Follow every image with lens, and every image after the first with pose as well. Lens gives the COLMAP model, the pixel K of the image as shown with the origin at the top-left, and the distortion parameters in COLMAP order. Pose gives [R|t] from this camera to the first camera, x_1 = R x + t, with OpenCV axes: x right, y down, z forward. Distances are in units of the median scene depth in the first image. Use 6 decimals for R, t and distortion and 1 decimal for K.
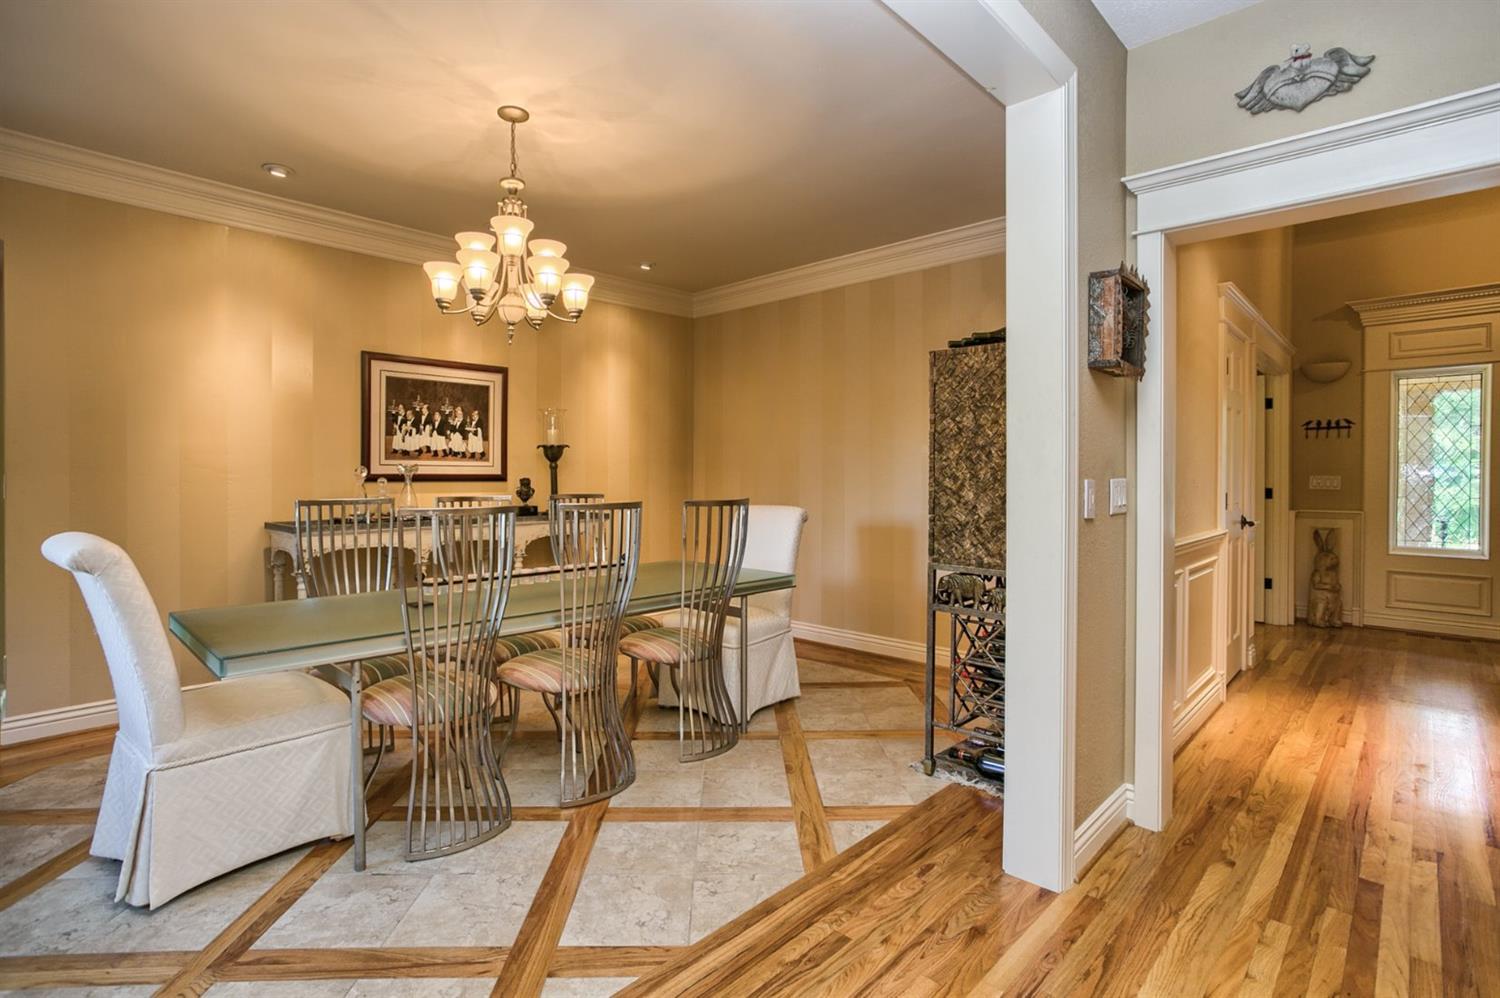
lens RADIAL K [[731.6, 0, 747.5], [0, 731.6, 474.4], [0, 0, 1]] dist [-0.003088, 0.000144]
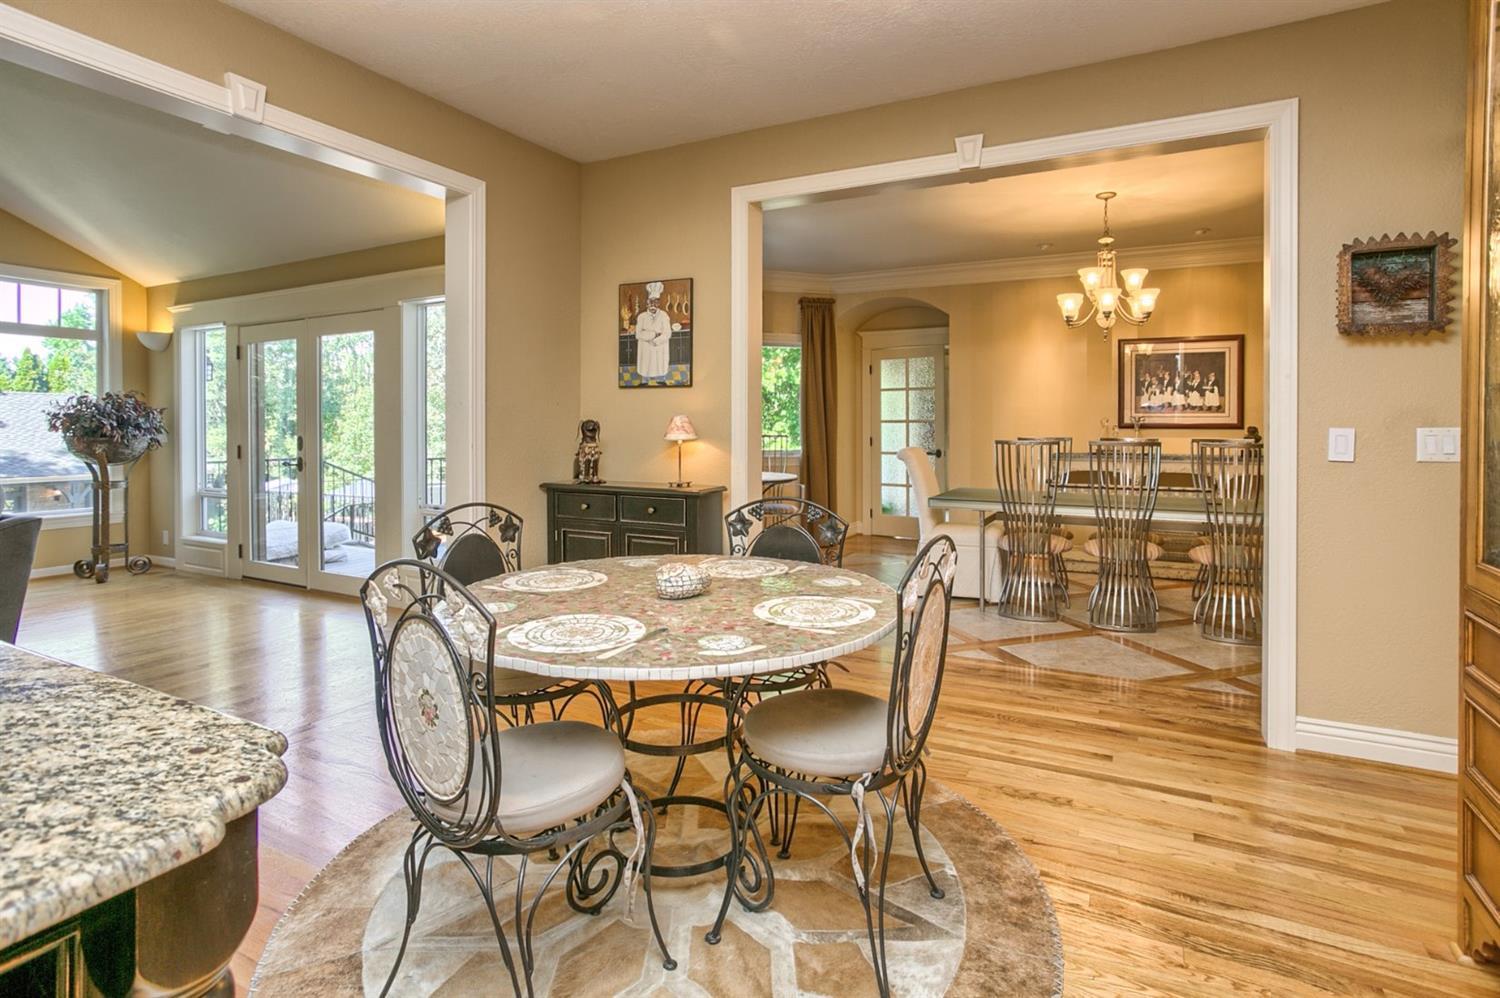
lens RADIAL K [[731.6, 0, 747.5], [0, 731.6, 474.4], [0, 0, 1]] dist [-0.003088, 0.000144]
pose [[0.268752, 0.071352, -0.960563, 0.655924], [-0.000098, 0.997255, 0.074050, -0.006052], [0.963210, -0.019807, 0.268021, -0.114401]]
